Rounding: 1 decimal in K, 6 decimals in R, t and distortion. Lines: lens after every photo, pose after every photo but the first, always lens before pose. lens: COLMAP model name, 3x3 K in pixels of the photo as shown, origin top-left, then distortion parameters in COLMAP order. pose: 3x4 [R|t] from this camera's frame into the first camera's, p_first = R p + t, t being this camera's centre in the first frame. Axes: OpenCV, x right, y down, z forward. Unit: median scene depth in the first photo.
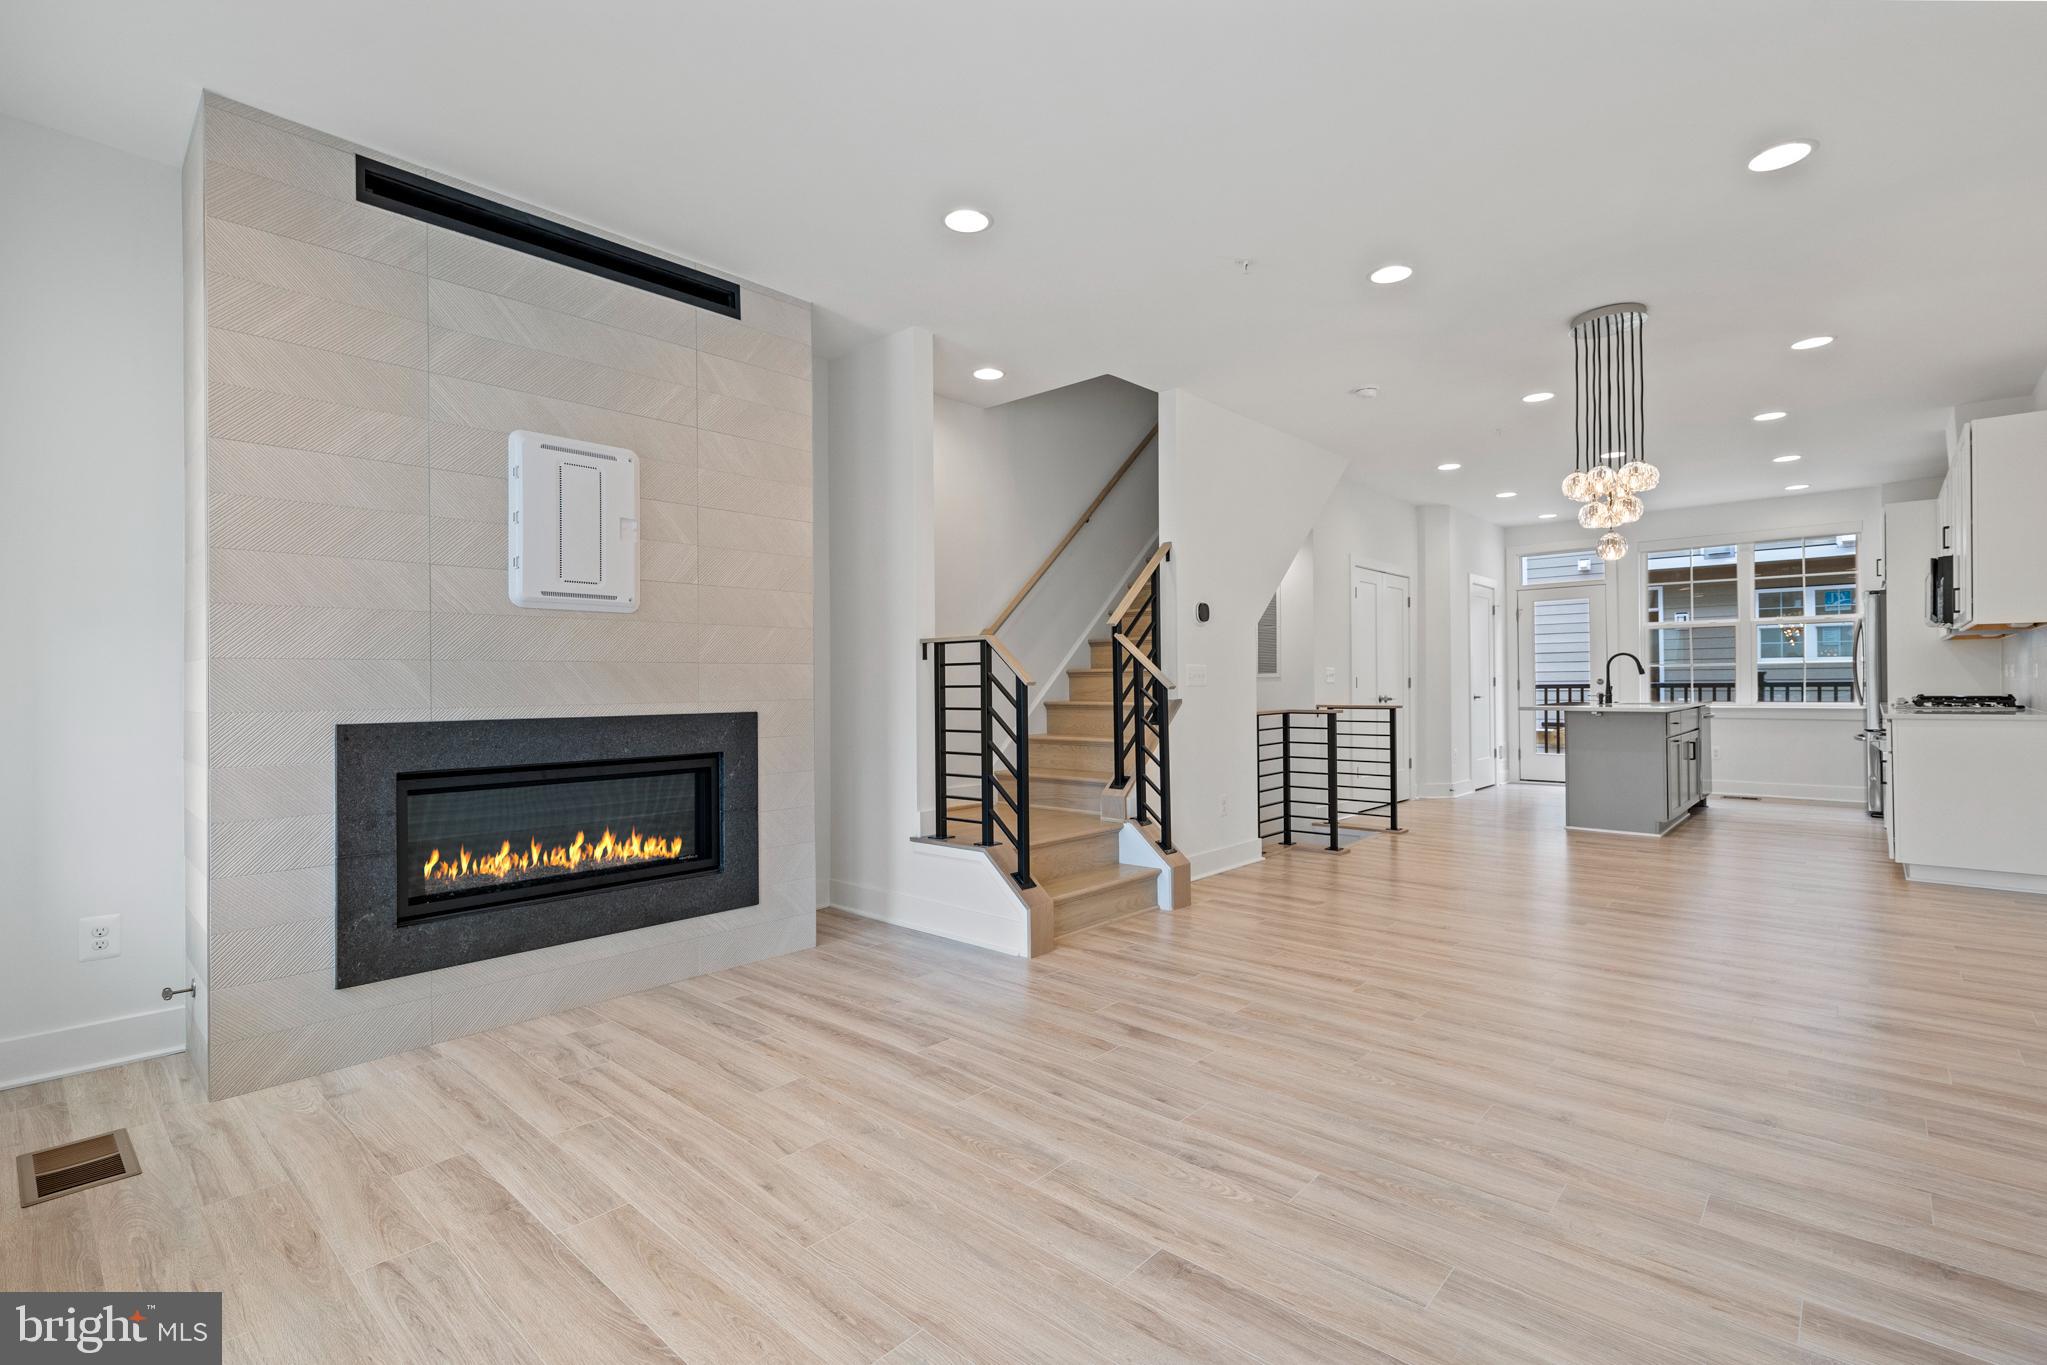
lens RADIAL K [[932.6, 0, 1015.6], [0, 932.6, 690.5], [0, 0, 1]] dist [0.002592, 0.000089]
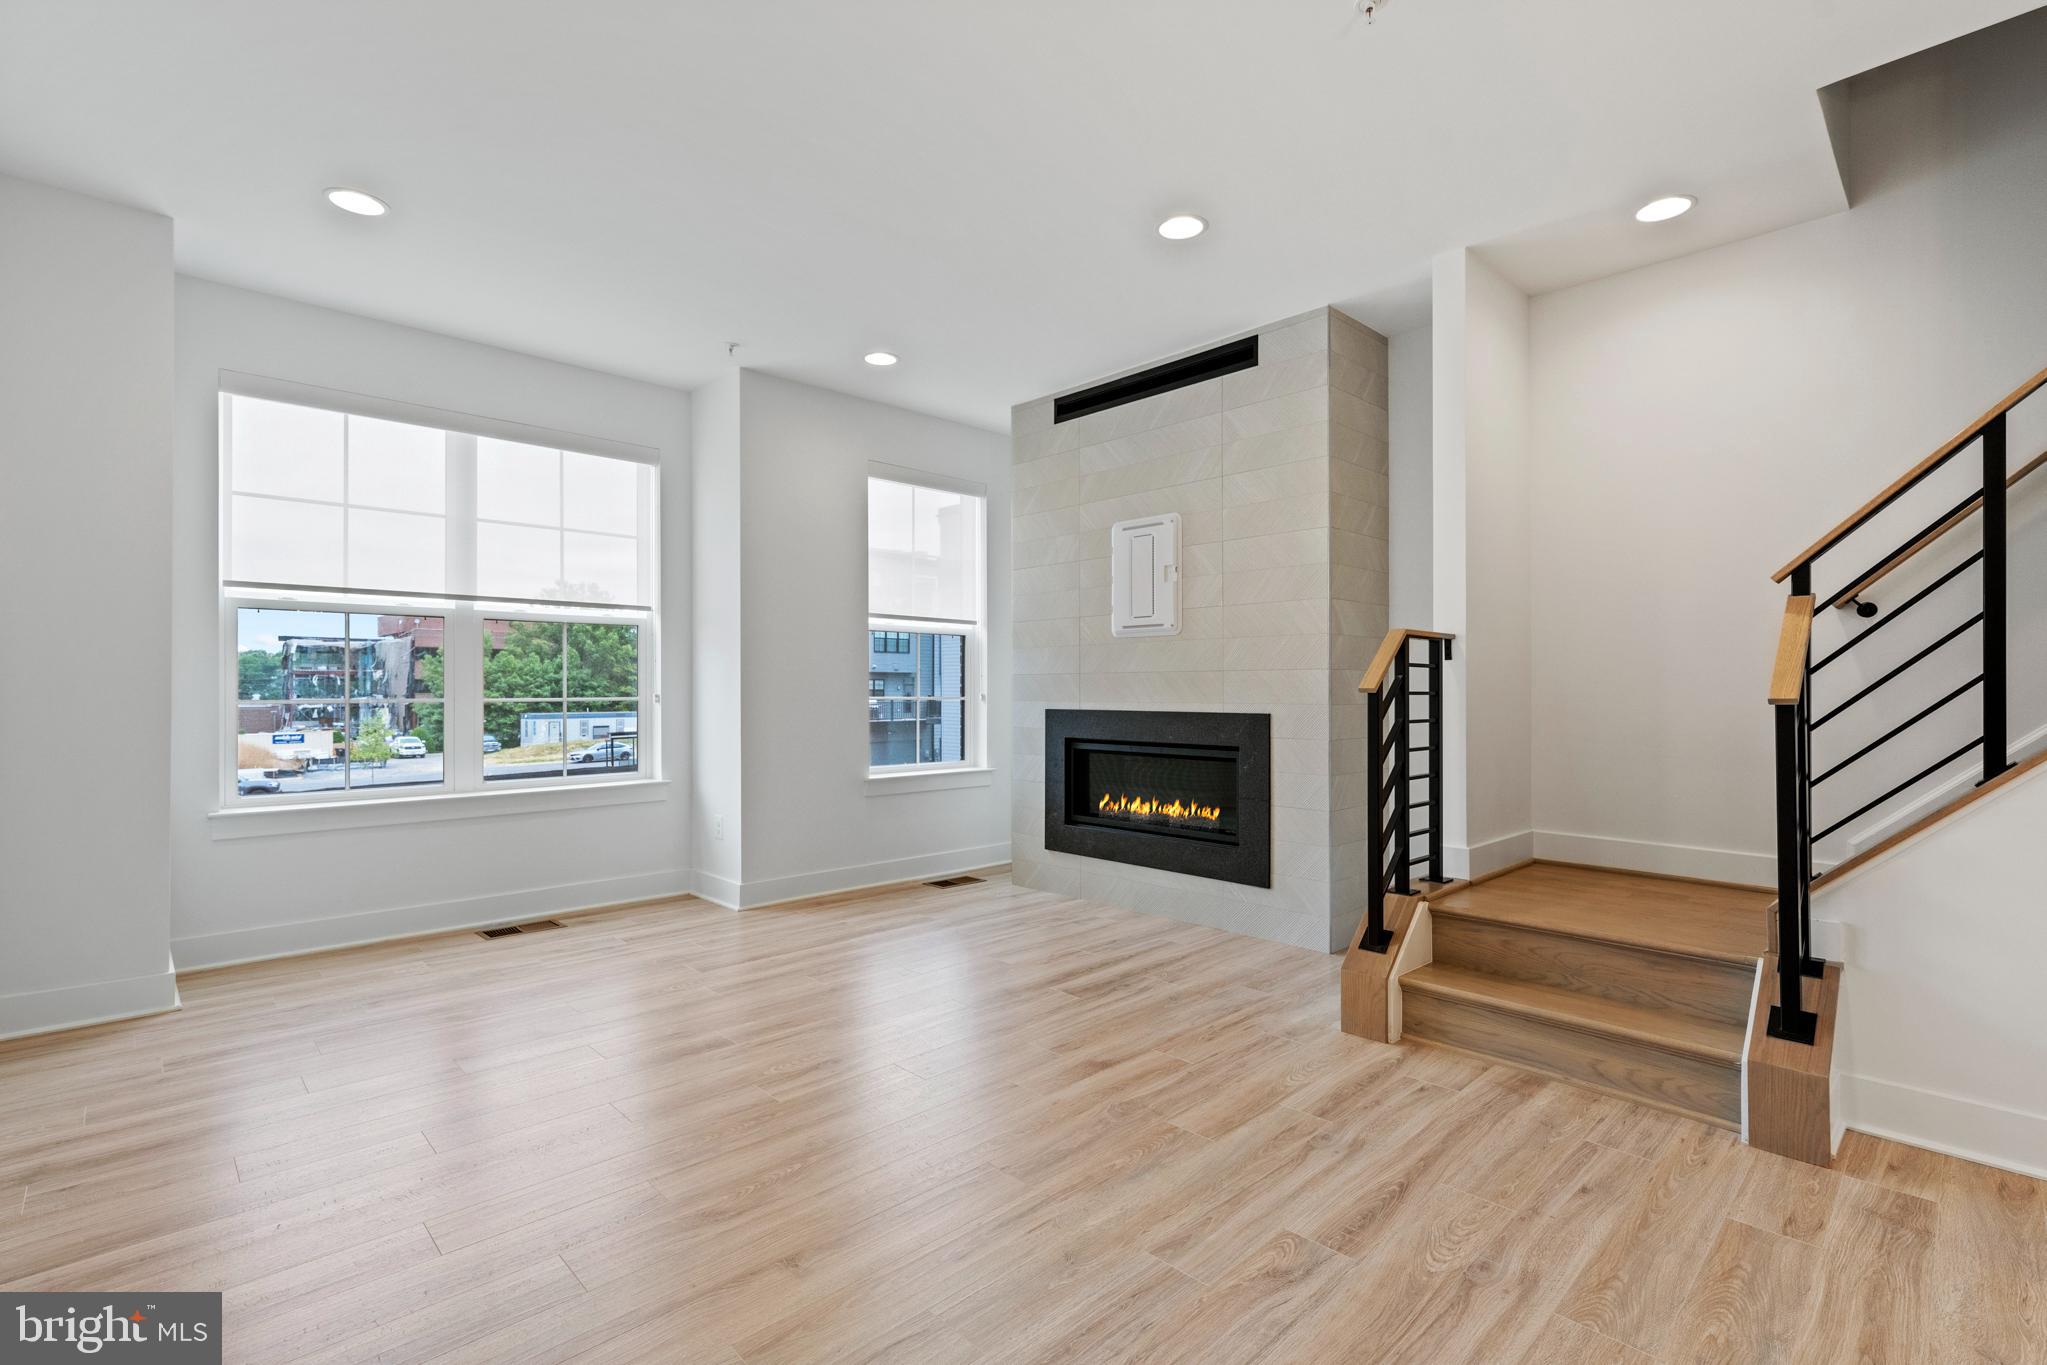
lens RADIAL K [[932.6, 0, 1015.6], [0, 932.6, 690.5], [0, 0, 1]] dist [0.002592, 0.000089]
pose [[-0.068575, 0.007821, -0.997615, 0.996232], [-0.006349, 0.999946, 0.008276, -0.013339], [0.997626, 0.006902, -0.068521, 0.920599]]
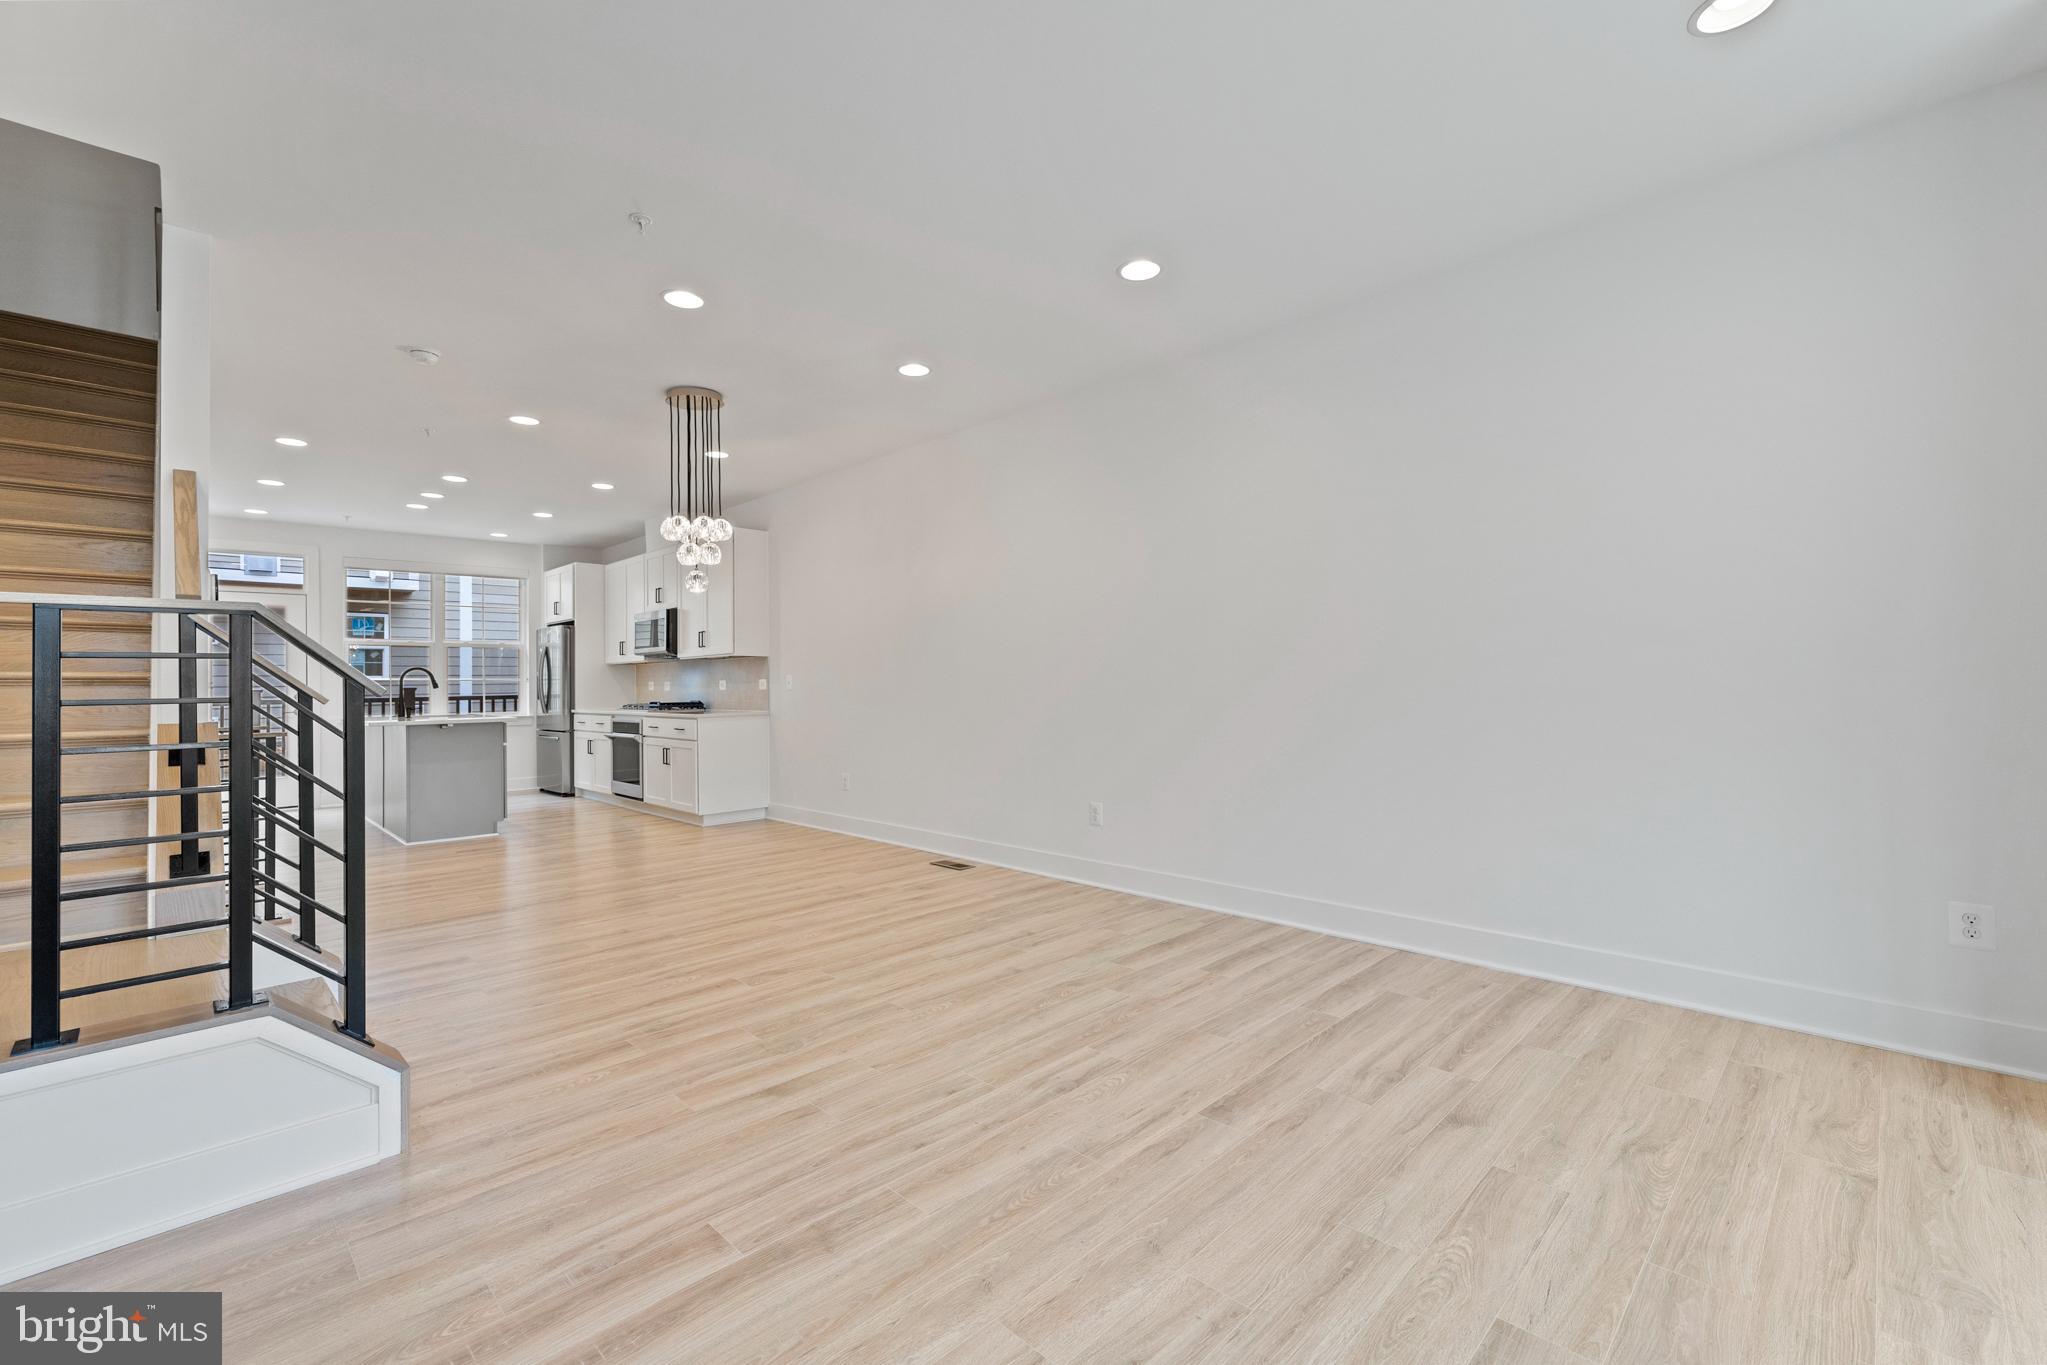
lens RADIAL K [[862.4, 0, 1023.5], [0, 862.4, 682.5], [0, 0, 1]] dist [-0.001034, -0.000265]
pose [[0.045466, 0.010365, 0.998912, -0.623578], [0.019995, 0.999736, -0.011284, 0.000573], [-0.998766, 0.020486, 0.045247, 0.684030]]
